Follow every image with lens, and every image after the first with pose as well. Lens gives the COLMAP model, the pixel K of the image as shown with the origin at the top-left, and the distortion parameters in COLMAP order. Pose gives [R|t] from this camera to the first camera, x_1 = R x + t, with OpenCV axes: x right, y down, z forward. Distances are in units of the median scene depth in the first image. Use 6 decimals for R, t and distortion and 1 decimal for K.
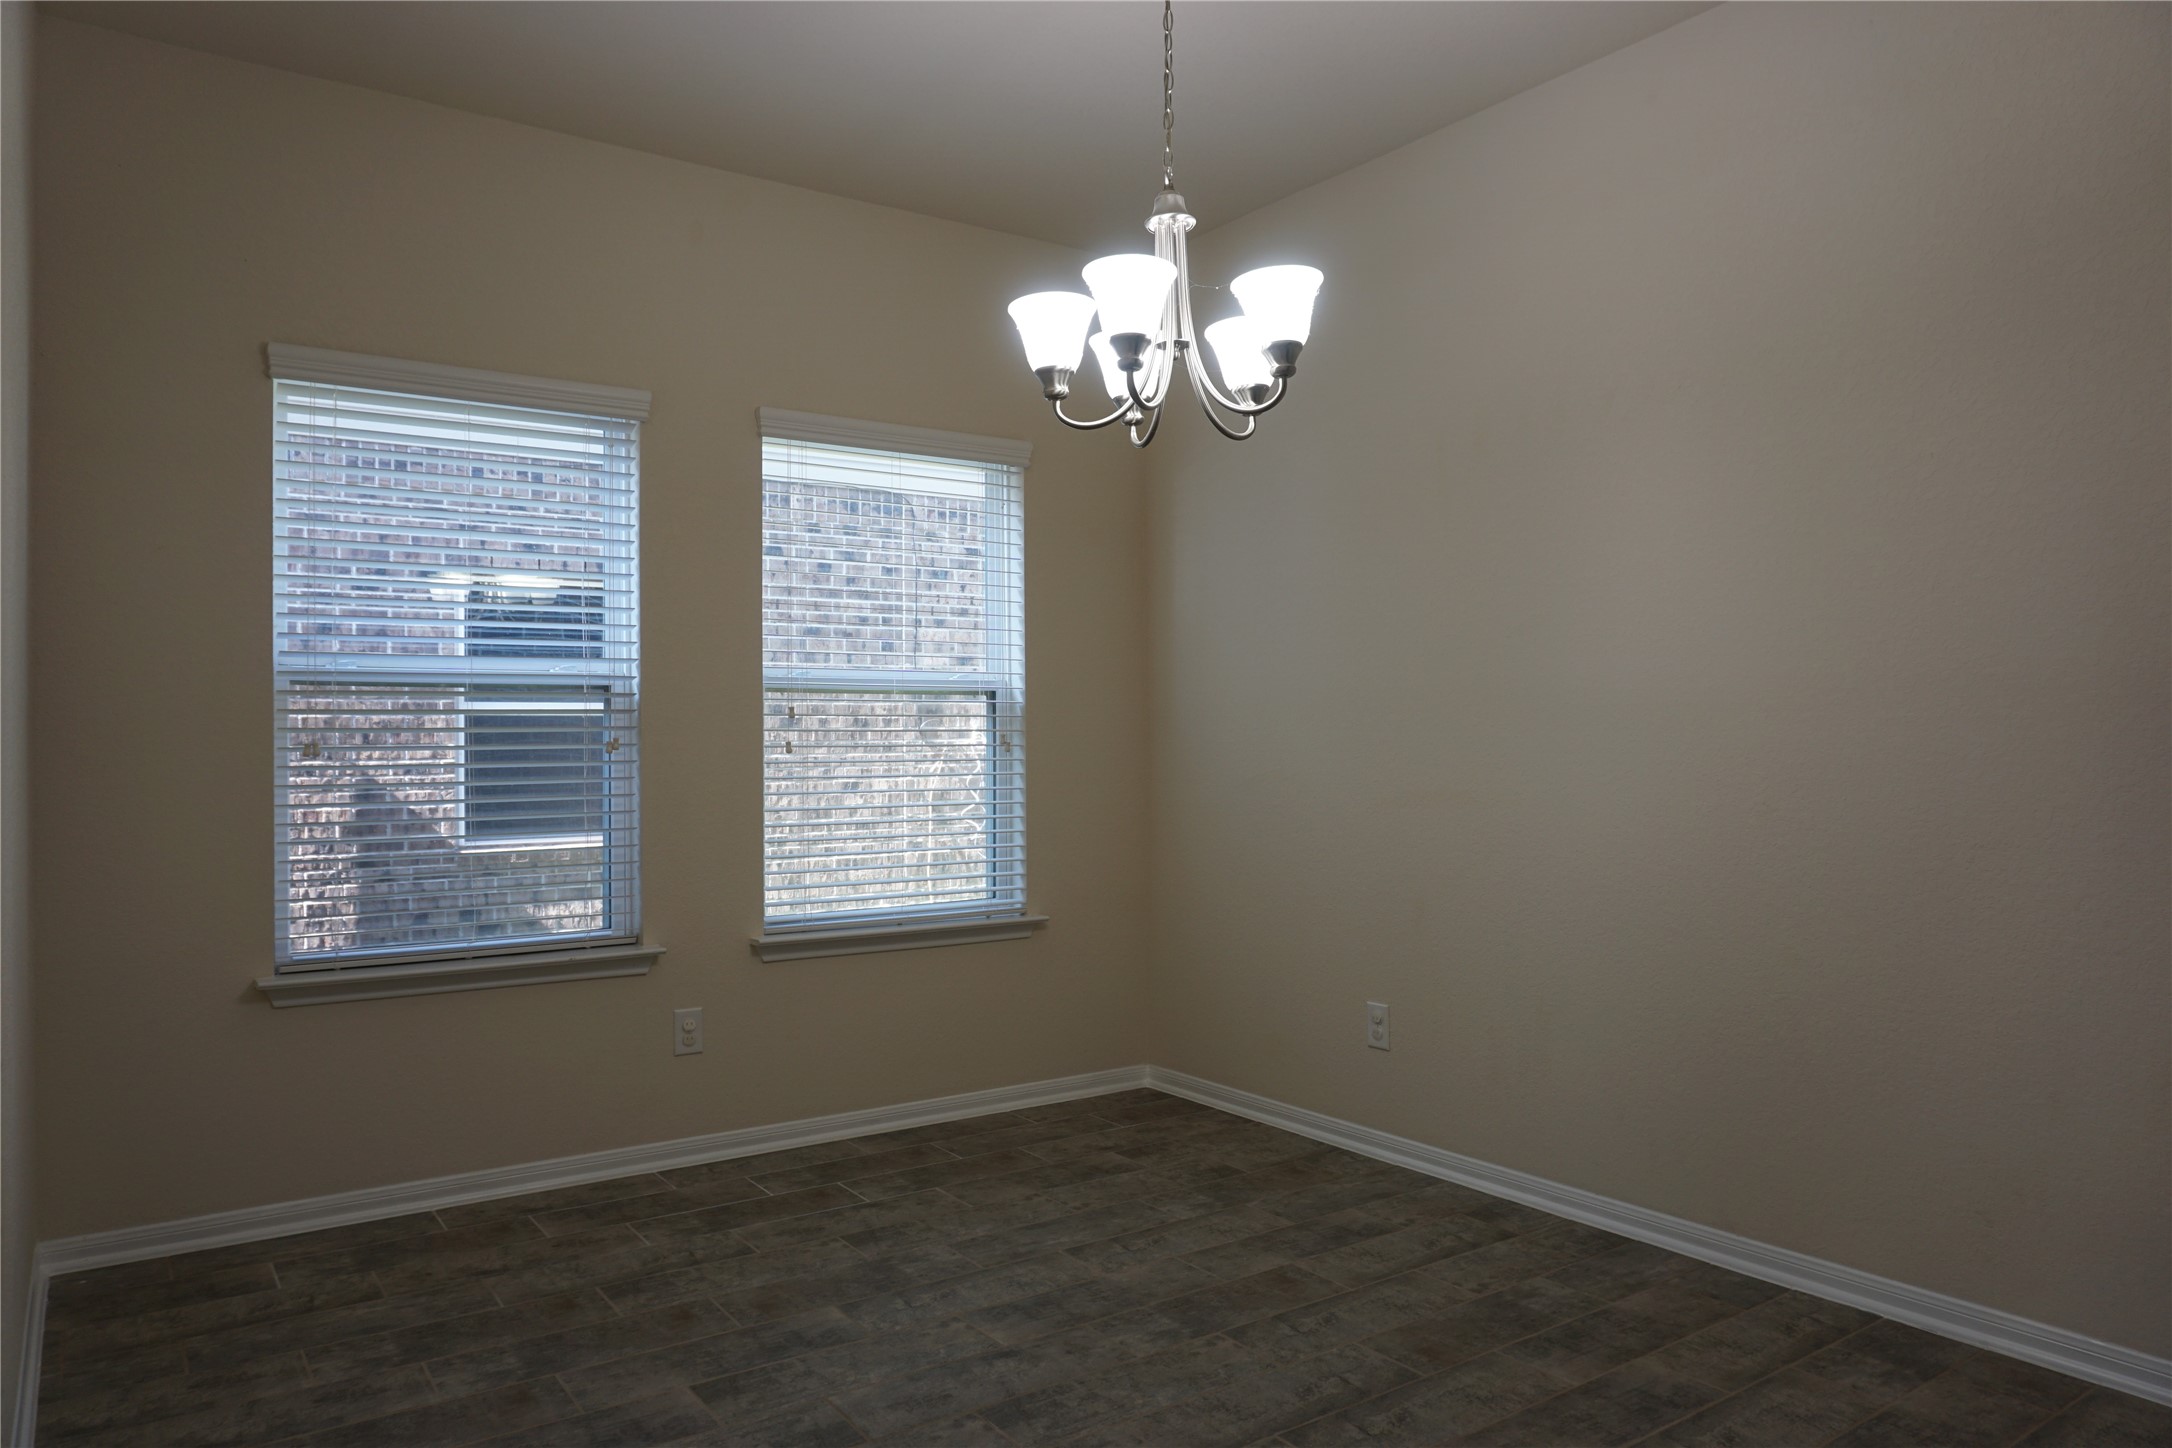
lens RADIAL K [[1454.3, 0, 1095.4], [0, 1454.3, 716.0], [0, 0, 1]] dist [-0.054656, 0.042758]
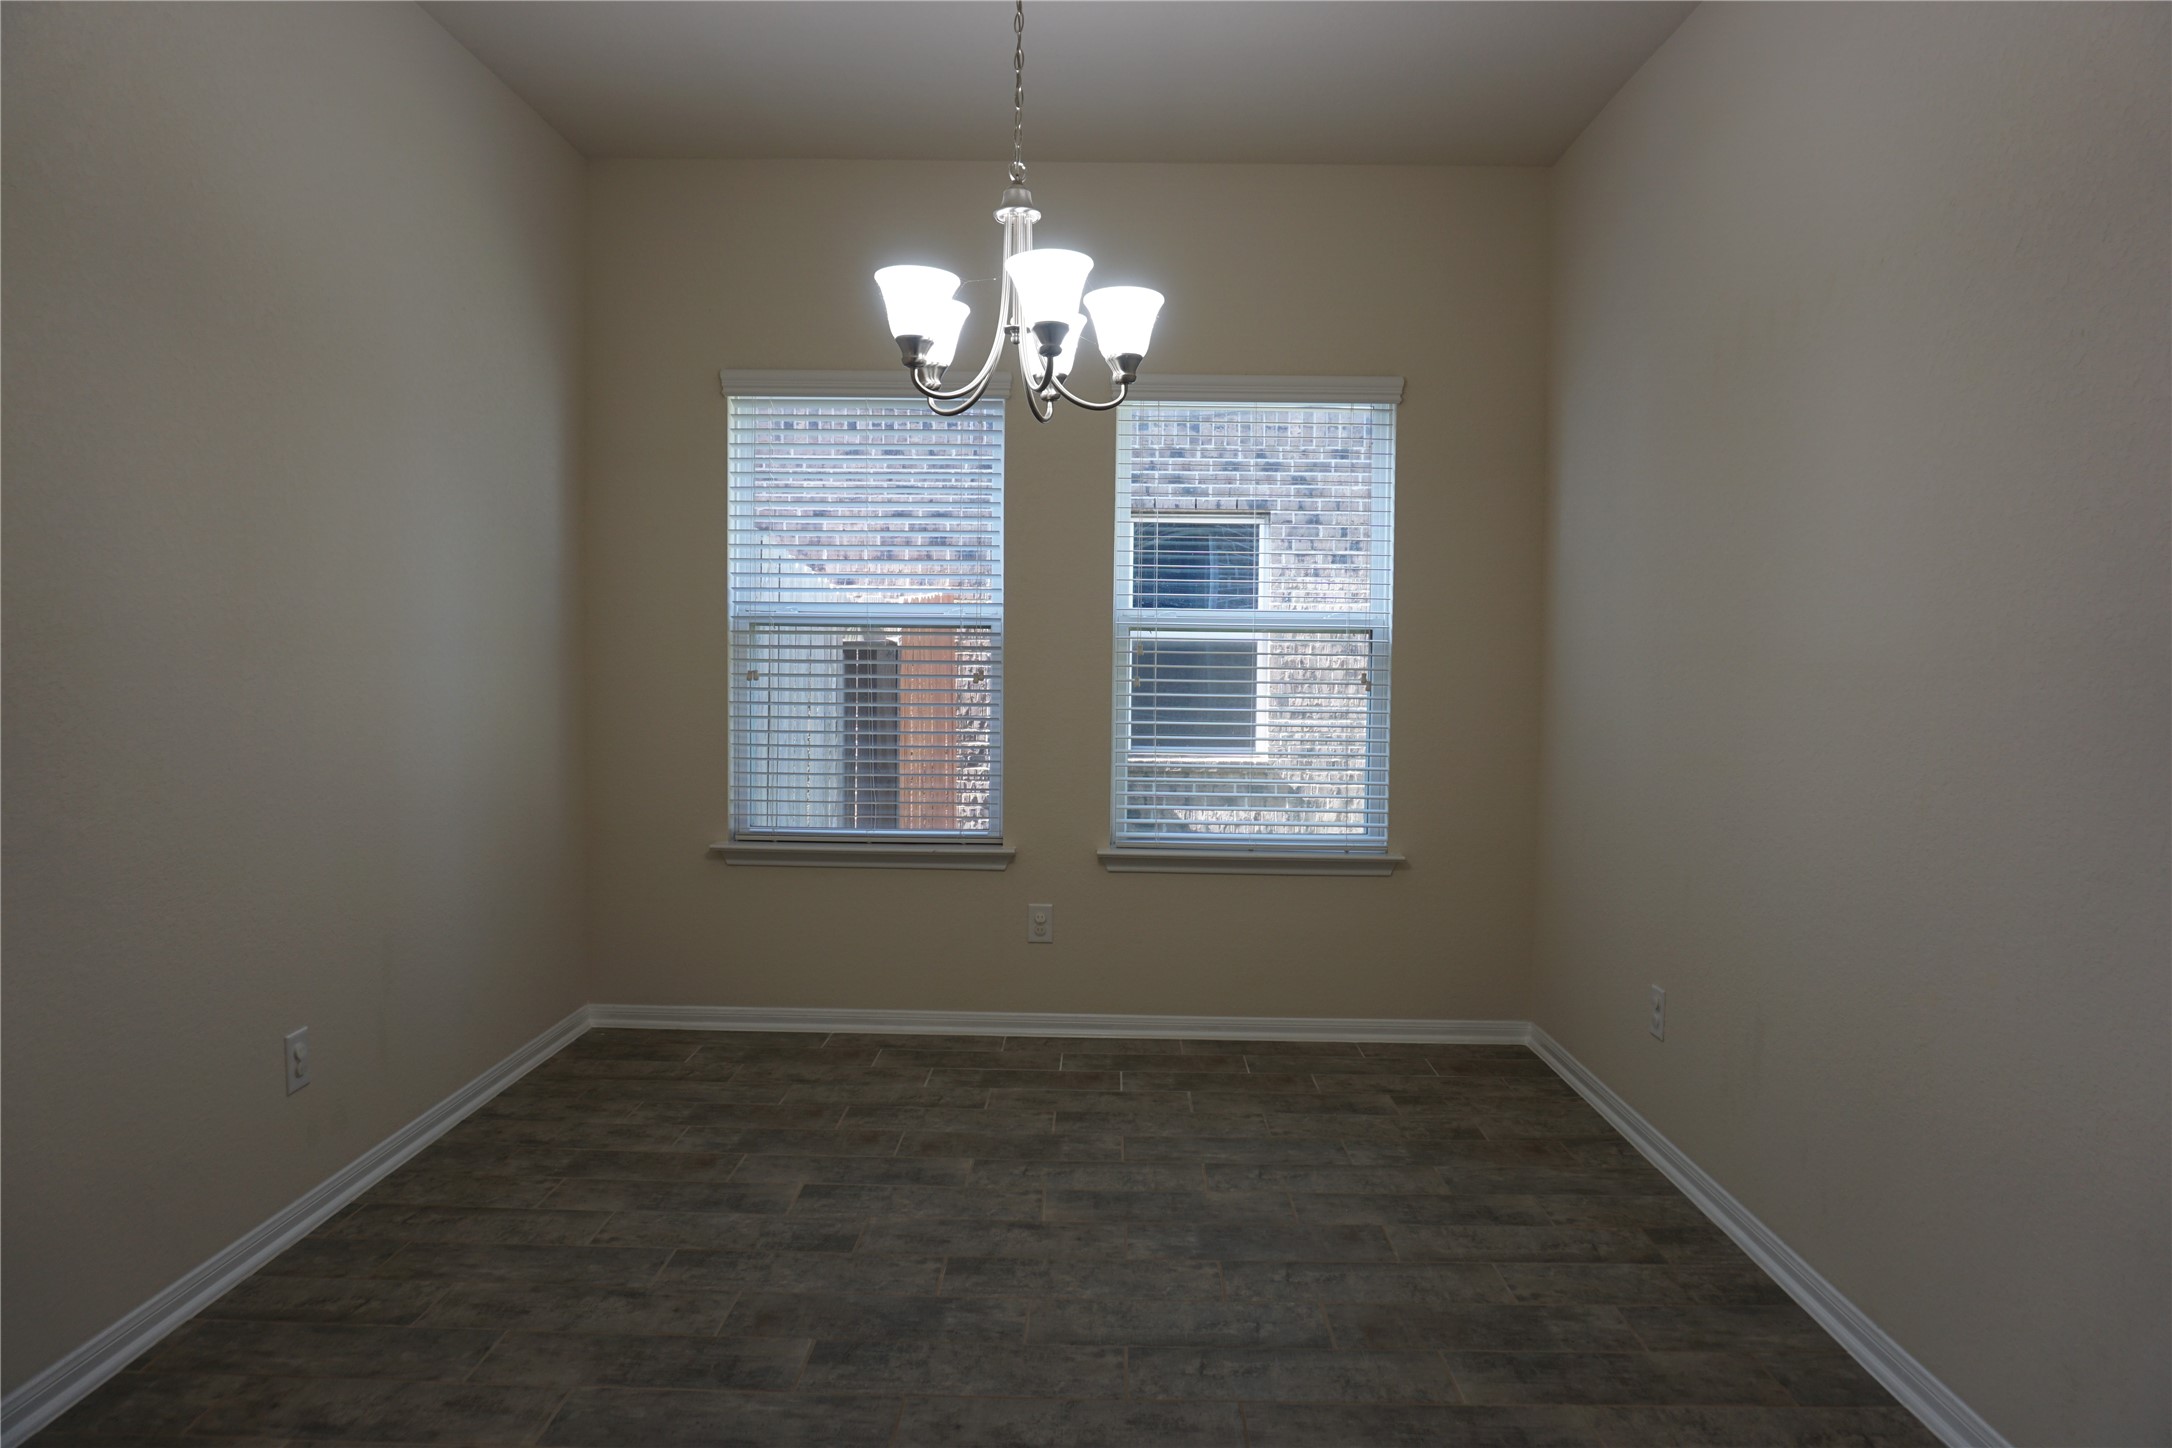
lens RADIAL K [[1454.3, 0, 1095.4], [0, 1454.3, 716.0], [0, 0, 1]] dist [-0.054656, 0.042758]
pose [[0.808058, 0.042069, -0.587599, 0.512676], [-0.008903, 0.998205, 0.059222, -0.021446], [0.589036, -0.042623, 0.806982, 0.102790]]
